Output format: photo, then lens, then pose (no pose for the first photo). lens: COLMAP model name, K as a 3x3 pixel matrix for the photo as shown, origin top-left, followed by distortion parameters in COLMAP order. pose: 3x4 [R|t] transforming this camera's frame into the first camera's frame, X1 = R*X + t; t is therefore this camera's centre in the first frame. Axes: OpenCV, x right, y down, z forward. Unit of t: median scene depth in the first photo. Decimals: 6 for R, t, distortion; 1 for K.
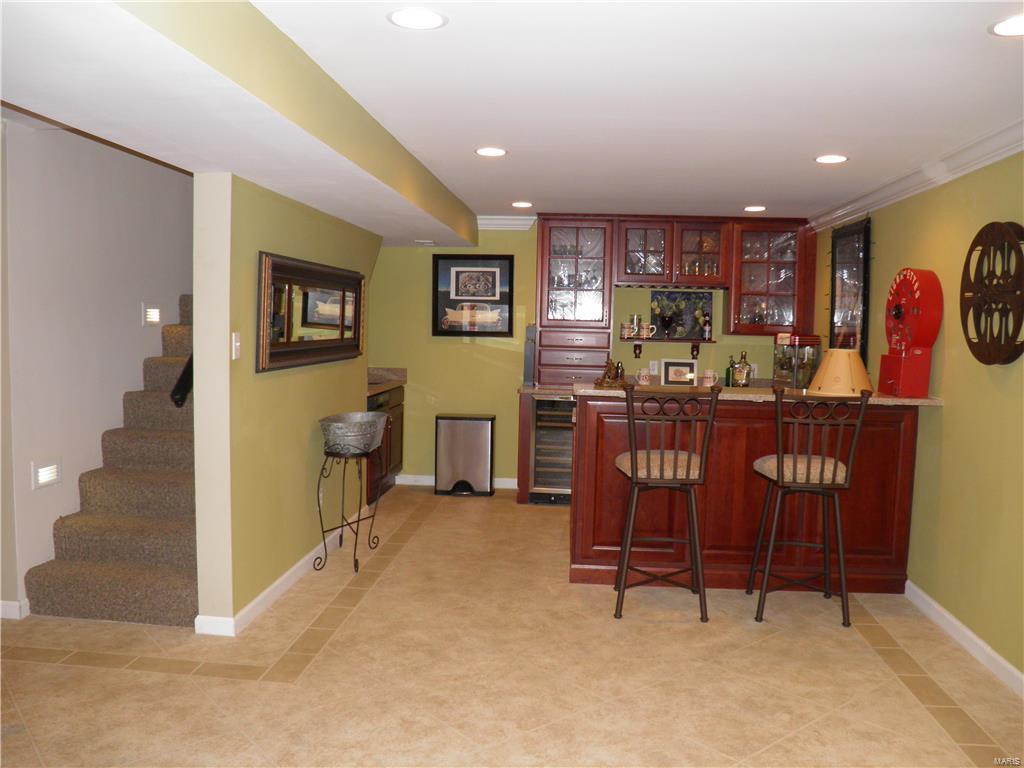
lens RADIAL K [[855.2, 0, 511.6], [0, 855.2, 382.2], [0, 0, 1]] dist [-0.085587, 0.030144]
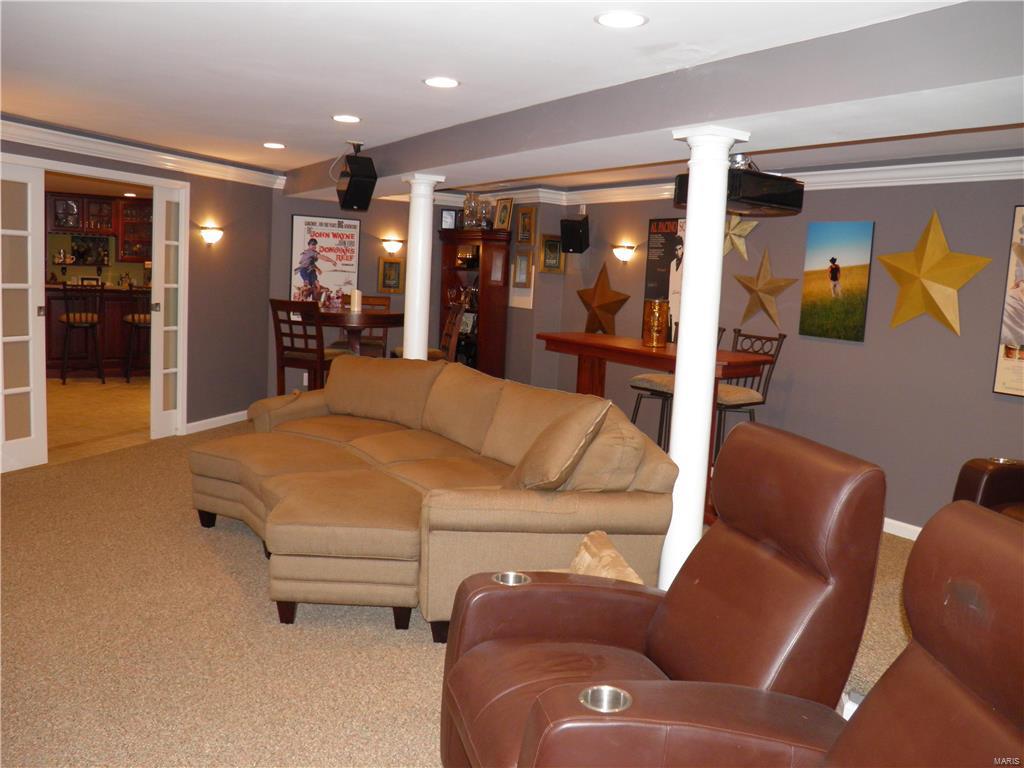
lens RADIAL K [[855.2, 0, 506.4], [0, 855.2, 374.4], [0, 0, 1]] dist [-0.085587, 0.030144]
pose [[0.798508, -0.051378, 0.599787, -0.164066], [0.007585, 0.997131, 0.075316, 0.052269], [-0.601936, -0.055591, 0.796607, -0.907333]]
